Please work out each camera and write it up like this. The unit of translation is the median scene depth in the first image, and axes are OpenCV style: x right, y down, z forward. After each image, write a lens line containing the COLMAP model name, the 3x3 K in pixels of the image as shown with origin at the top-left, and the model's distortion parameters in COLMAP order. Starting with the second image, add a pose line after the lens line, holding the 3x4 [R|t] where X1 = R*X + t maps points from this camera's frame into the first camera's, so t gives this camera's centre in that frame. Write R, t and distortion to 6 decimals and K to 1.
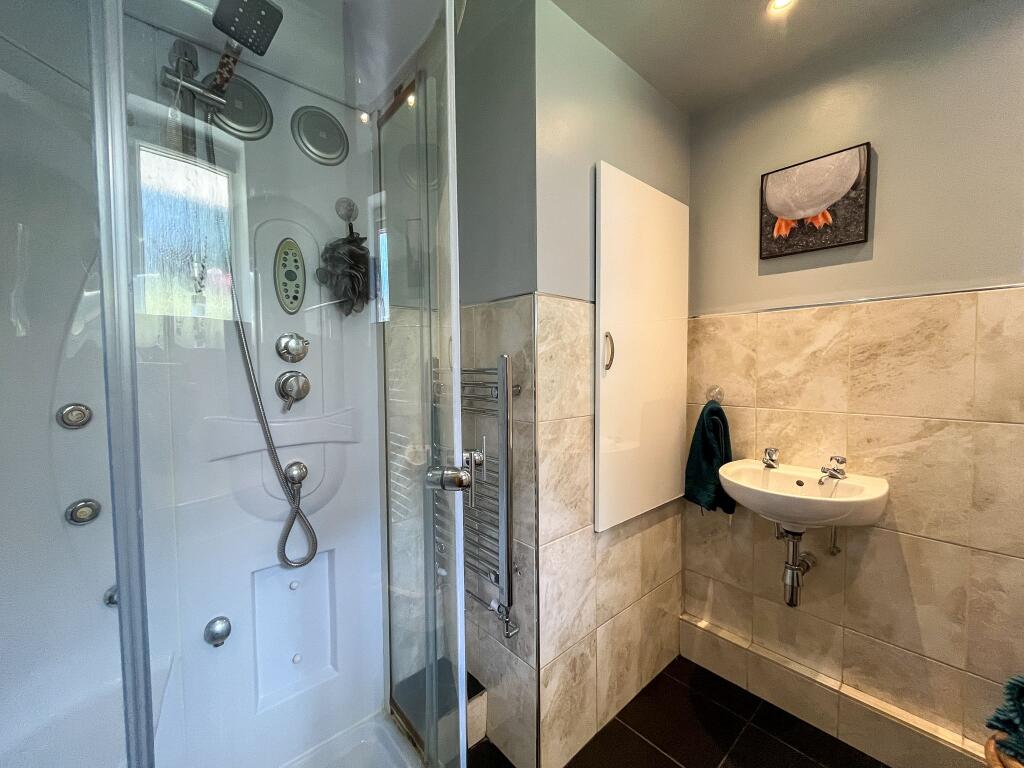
lens RADIAL K [[412.7, 0, 510.5], [0, 412.7, 384.2], [0, 0, 1]] dist [-0.002880, 0.000054]
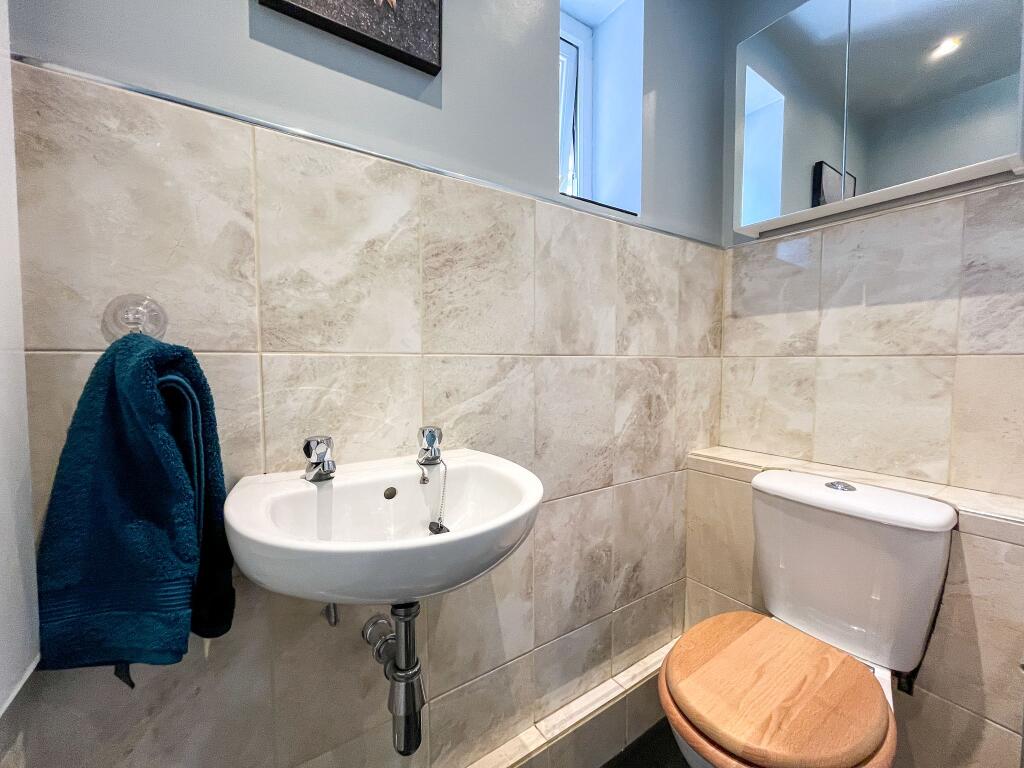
lens RADIAL K [[412.7, 0, 509.7], [0, 412.7, 384.8], [0, 0, 1]] dist [-0.002880, 0.000054]
pose [[0.129224, -0.043183, 0.990675, 0.235680], [0.041634, 0.998407, 0.038089, 0.097776], [-0.990741, 0.036324, 0.130816, 0.795910]]
